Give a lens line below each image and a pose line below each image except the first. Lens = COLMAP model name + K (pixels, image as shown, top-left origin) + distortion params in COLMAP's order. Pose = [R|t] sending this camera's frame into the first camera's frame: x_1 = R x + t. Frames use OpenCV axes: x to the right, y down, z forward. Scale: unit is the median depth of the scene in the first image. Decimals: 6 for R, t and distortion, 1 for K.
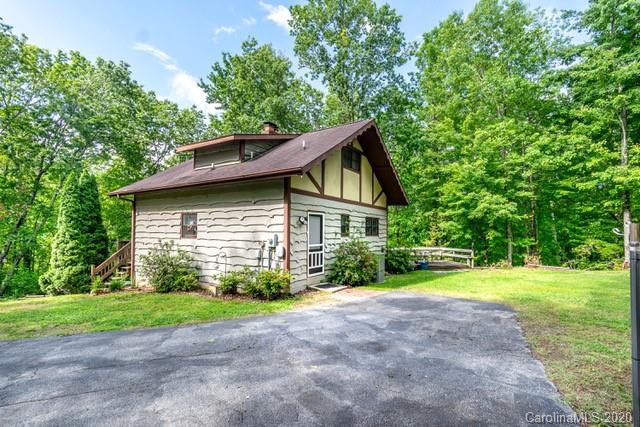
lens RADIAL K [[286.0, 0, 319.3], [0, 286.0, 231.4], [0, 0, 1]] dist [0.000282, 0.000038]
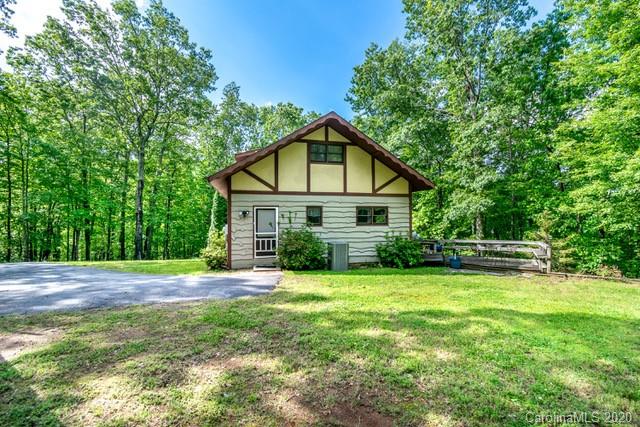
lens RADIAL K [[283.6, 0, 320.0], [0, 283.6, 213.5], [0, 0, 1]] dist [-0.000553, -0.000103]
pose [[0.732782, -0.026644, -0.679942, 0.868890], [0.010753, 0.999562, -0.027580, -0.000358], [0.680379, 0.012899, 0.732747, 0.227198]]
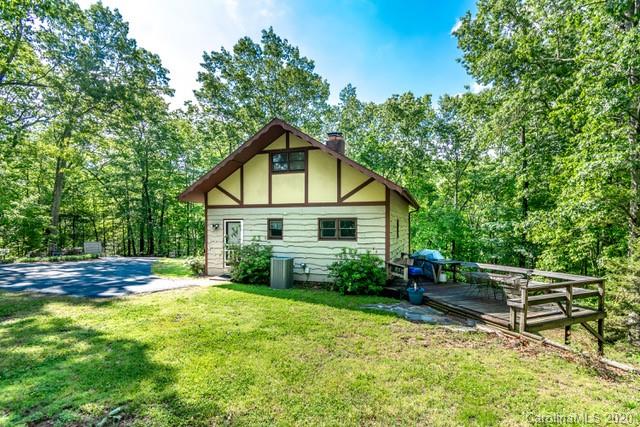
lens RADIAL K [[307.9, 0, 320.2], [0, 307.9, 227.1], [0, 0, 1]] dist [-0.001051, -0.000027]
pose [[0.236438, -0.001344, -0.971646, 1.270954], [0.002800, 0.999996, -0.000702, -0.027121], [0.971643, -0.002555, 0.236441, 0.920840]]
